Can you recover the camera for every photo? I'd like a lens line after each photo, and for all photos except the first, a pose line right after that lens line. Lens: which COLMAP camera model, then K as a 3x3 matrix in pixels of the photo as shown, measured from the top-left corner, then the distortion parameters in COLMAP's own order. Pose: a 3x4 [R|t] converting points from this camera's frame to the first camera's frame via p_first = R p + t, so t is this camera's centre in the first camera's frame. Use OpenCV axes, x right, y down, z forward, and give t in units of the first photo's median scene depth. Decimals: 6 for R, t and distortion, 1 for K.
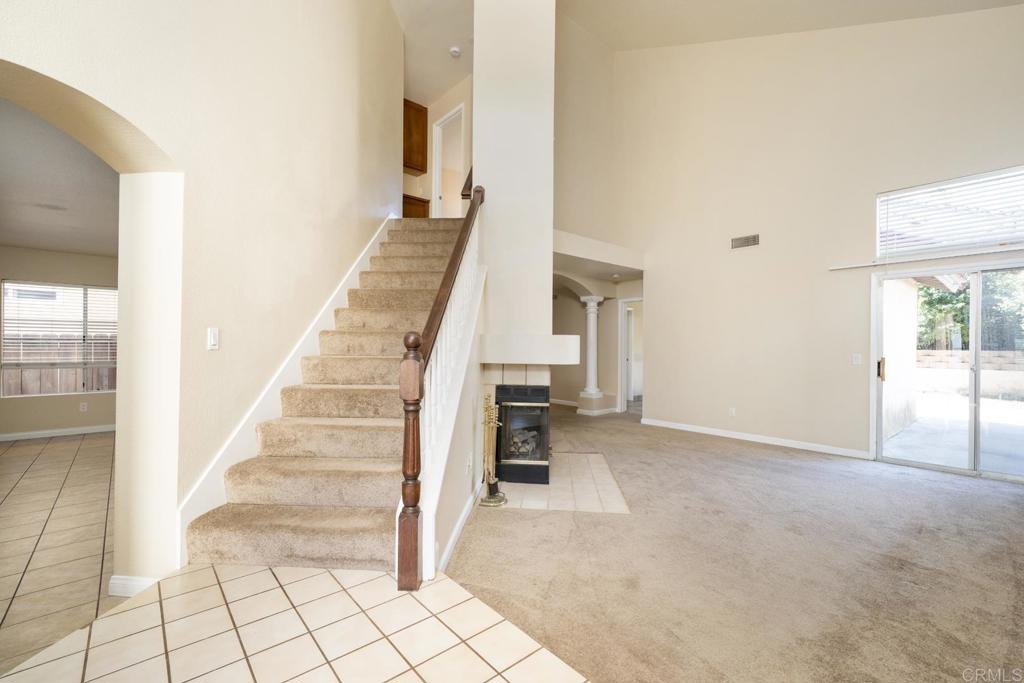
lens RADIAL K [[443.0, 0, 512.7], [0, 443.0, 345.0], [0, 0, 1]] dist [0.003866, 0.003012]
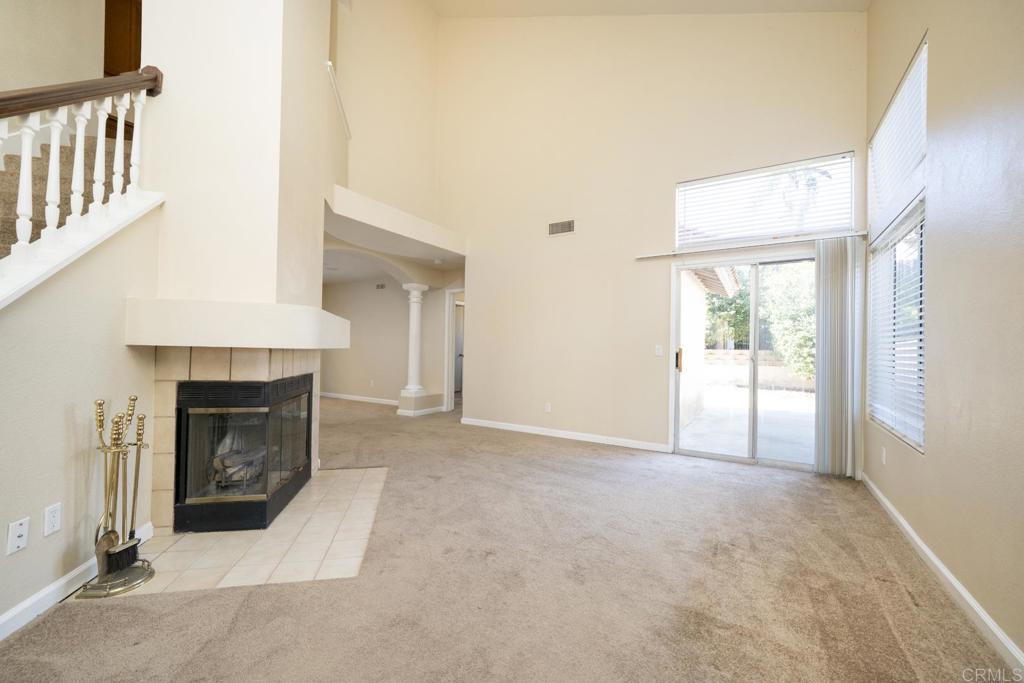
lens RADIAL K [[402.8, 0, 513.5], [0, 402.8, 343.4], [0, 0, 1]] dist [-0.004057, 0.000839]
pose [[0.955314, 0.013150, 0.295301, 0.222743], [-0.010126, 0.999879, -0.011768, 0.032478], [-0.295420, 0.008252, 0.955332, 0.265648]]
